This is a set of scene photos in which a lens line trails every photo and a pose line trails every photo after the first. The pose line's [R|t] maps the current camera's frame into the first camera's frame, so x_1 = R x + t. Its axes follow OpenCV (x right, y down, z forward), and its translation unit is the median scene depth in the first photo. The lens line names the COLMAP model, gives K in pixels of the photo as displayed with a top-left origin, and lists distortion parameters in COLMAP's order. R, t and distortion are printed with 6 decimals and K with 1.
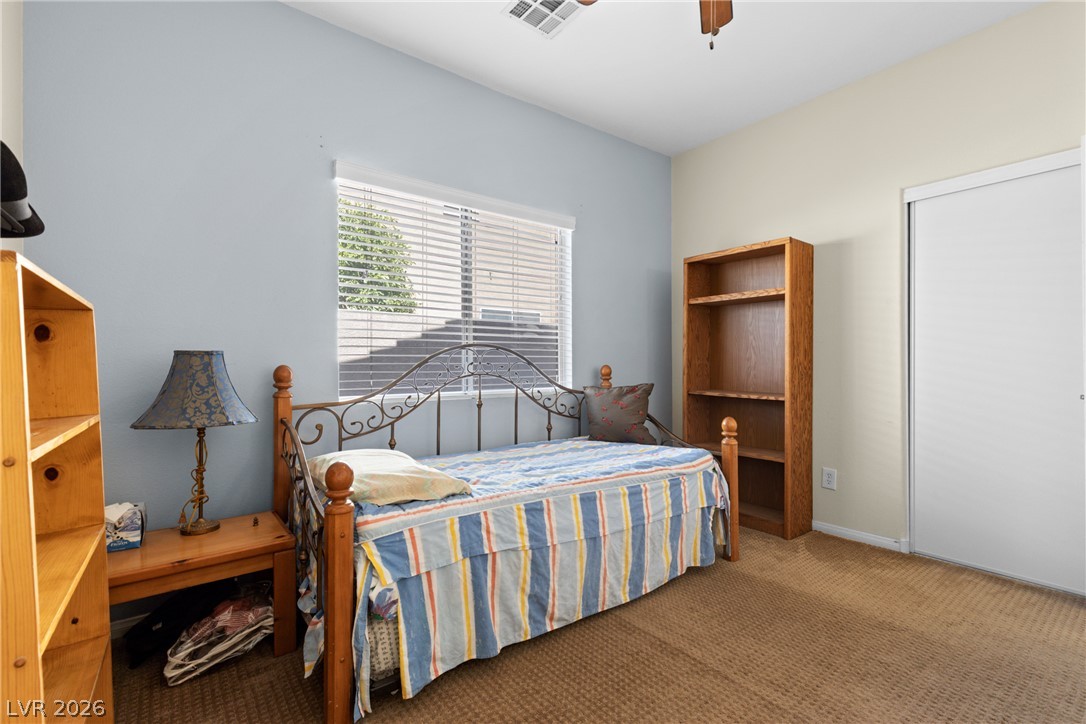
lens RADIAL K [[484.1, 0, 547.3], [0, 484.1, 364.4], [0, 0, 1]] dist [0.002208, 0.000313]
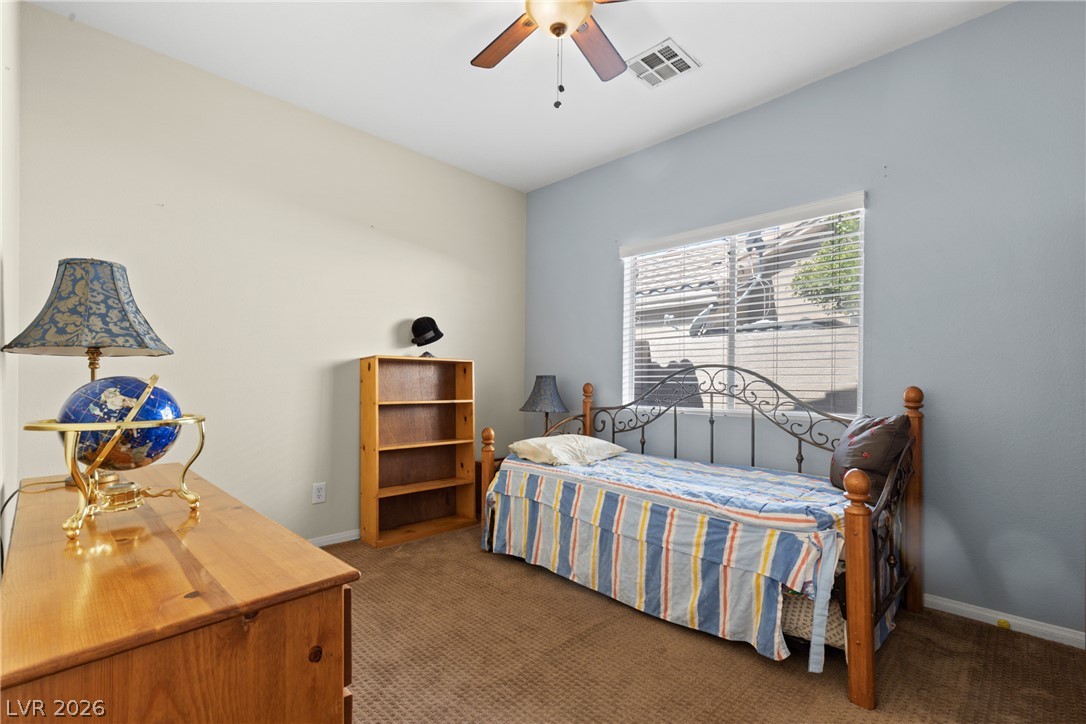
lens RADIAL K [[493.9, 0, 543.2], [0, 493.9, 381.3], [0, 0, 1]] dist [0.001209, 0.000100]
pose [[0.132022, 0.003429, -0.991241, 0.973504], [-0.006486, 0.999976, 0.002595, -0.005340], [0.991226, 0.006087, 0.132041, 0.526152]]
